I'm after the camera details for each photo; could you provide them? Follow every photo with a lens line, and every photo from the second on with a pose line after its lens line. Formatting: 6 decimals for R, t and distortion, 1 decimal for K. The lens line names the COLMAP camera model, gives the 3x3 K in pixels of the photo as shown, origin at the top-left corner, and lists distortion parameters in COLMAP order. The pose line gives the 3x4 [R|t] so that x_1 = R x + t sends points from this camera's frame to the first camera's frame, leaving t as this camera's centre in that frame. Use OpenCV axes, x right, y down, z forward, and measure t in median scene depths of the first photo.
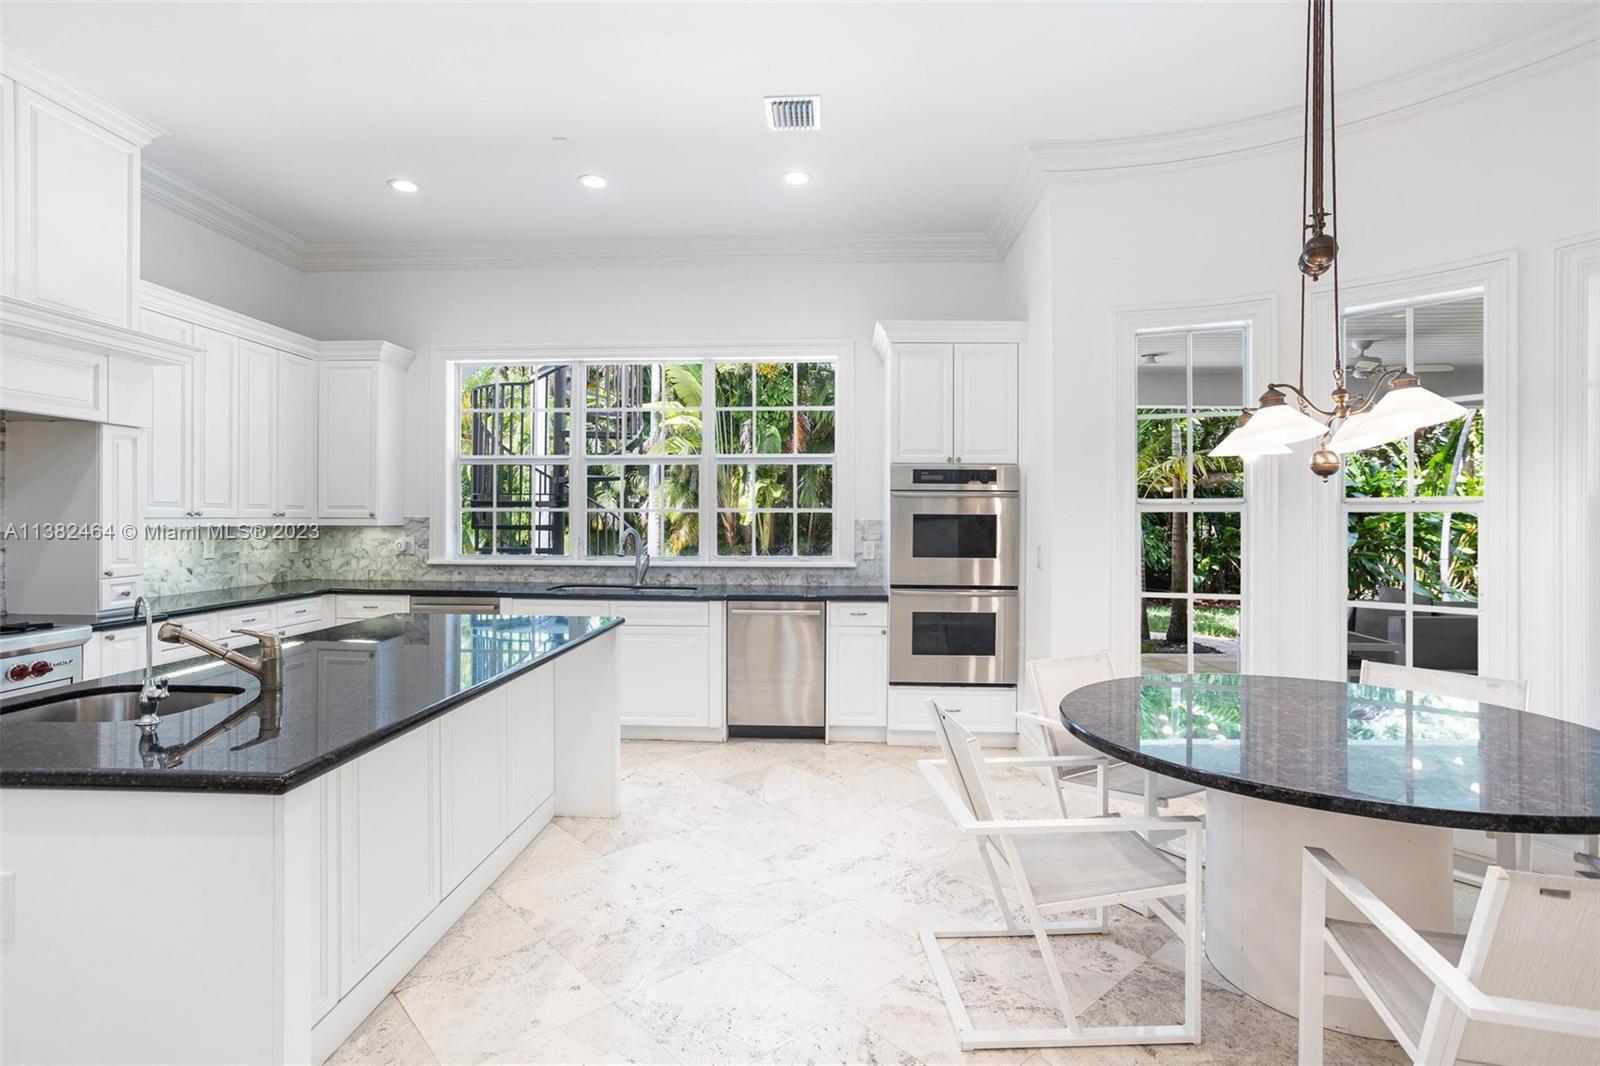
lens RADIAL K [[783.4, 0, 794.3], [0, 783.4, 520.6], [0, 0, 1]] dist [-0.036356, 0.025328]
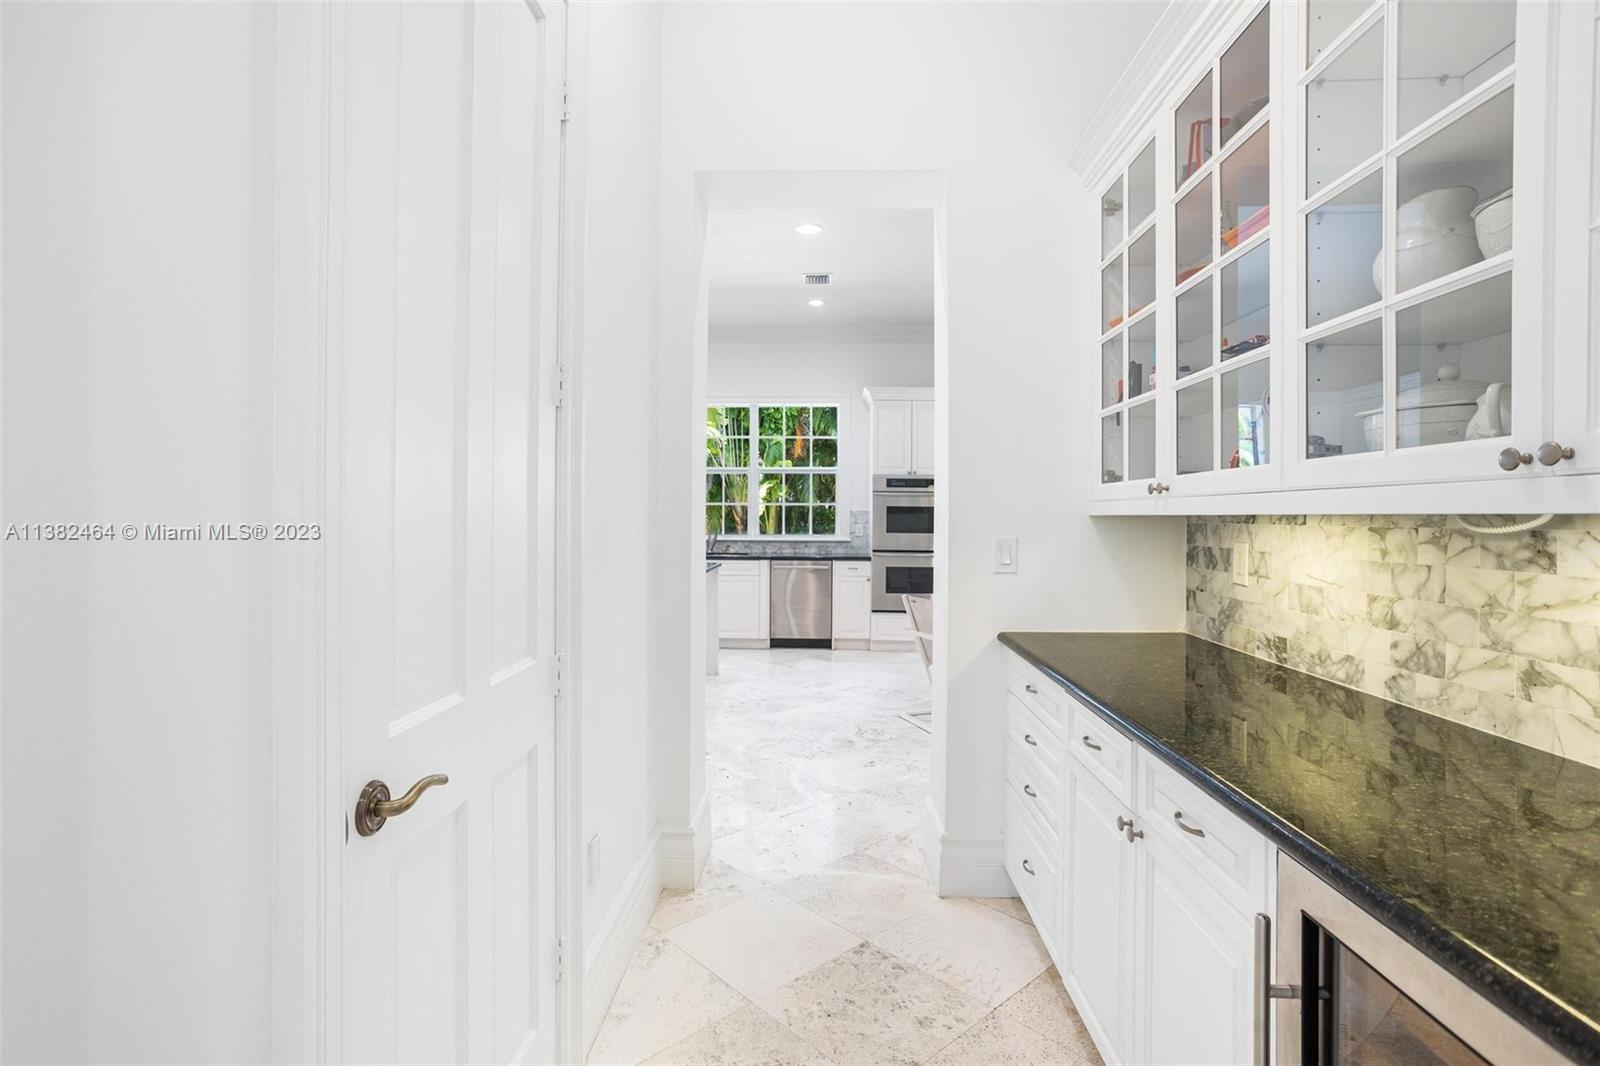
lens RADIAL K [[783.4, 0, 807.6], [0, 783.4, 525.4], [0, 0, 1]] dist [-0.036356, 0.025328]
pose [[0.999671, 0.003892, 0.025344, -0.050132], [-0.004177, 0.999928, 0.011221, 0.012899], [-0.025298, -0.011324, 0.999616, -0.592063]]
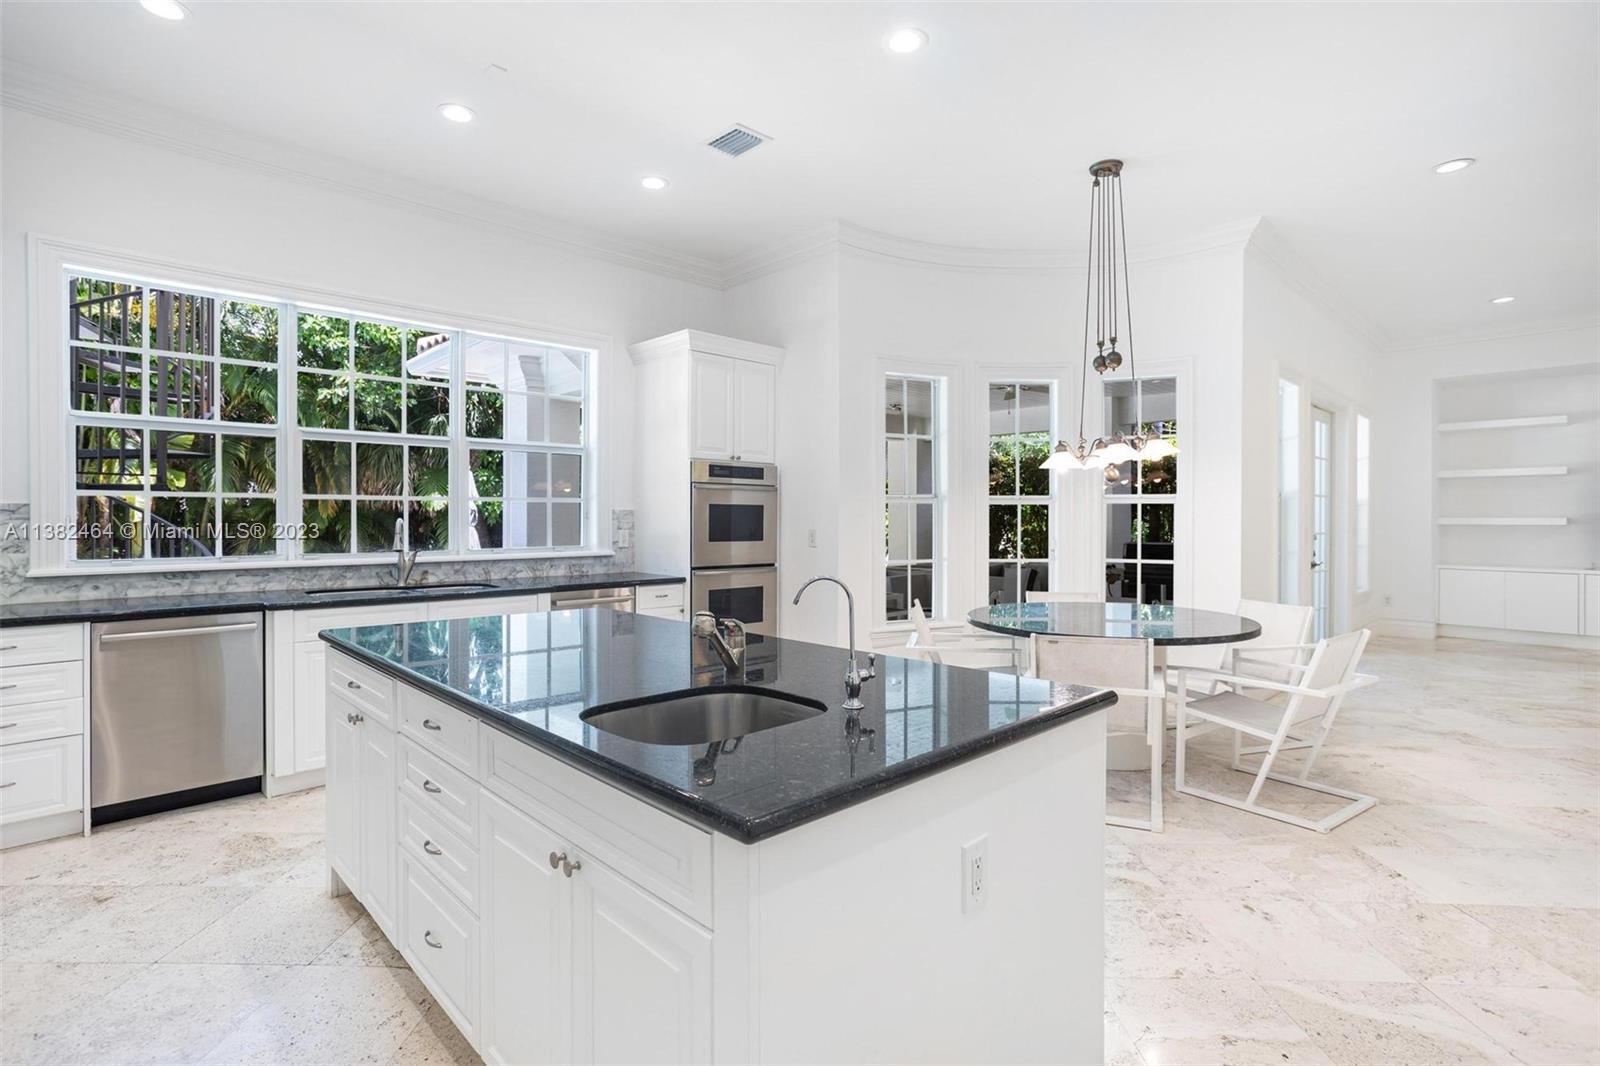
lens RADIAL K [[783.4, 0, 812.0], [0, 783.4, 529.0], [0, 0, 1]] dist [-0.036356, 0.025328]
pose [[0.676807, -0.014488, 0.736018, -0.563343], [-0.001554, 0.999776, 0.021109, 0.003169], [-0.736159, -0.015430, 0.676633, 0.118811]]
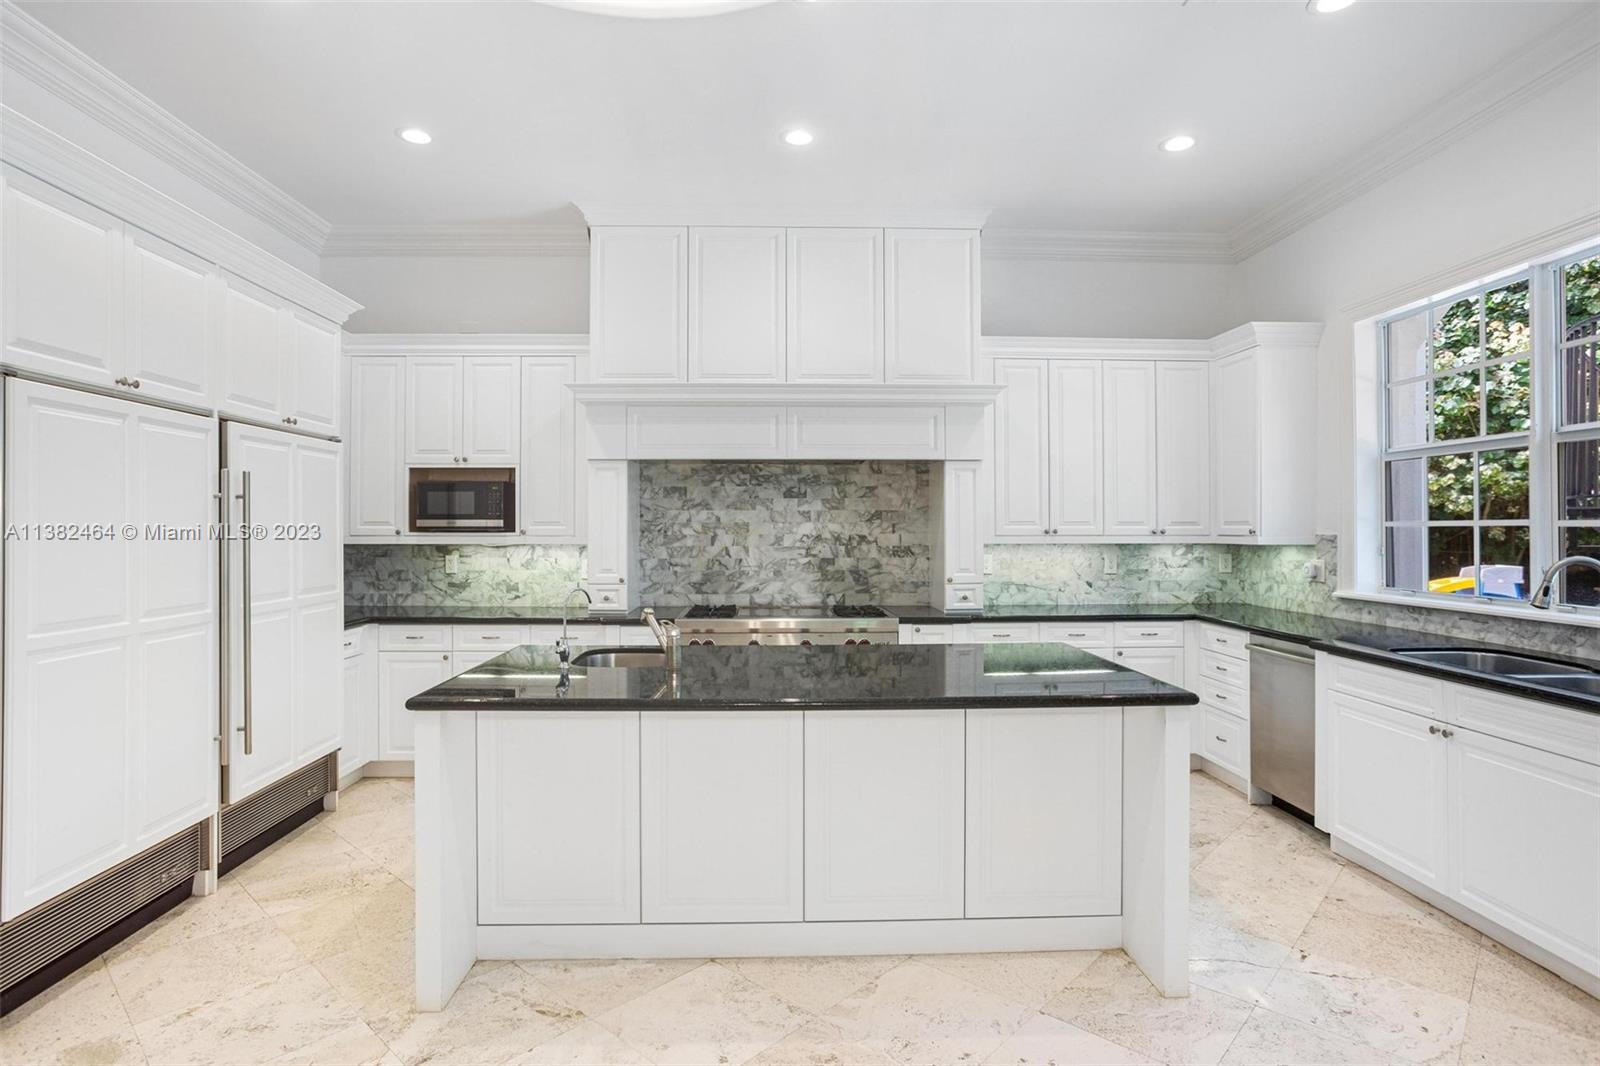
lens RADIAL K [[838.3, 0, 799.8], [0, 838.3, 525.6], [0, 0, 1]] dist [-0.016865, 0.003429]
pose [[0.093965, -0.006783, -0.995552, 0.320612], [-0.001744, 0.999974, -0.006978, -0.007208], [0.995574, 0.002392, 0.093950, 0.455071]]
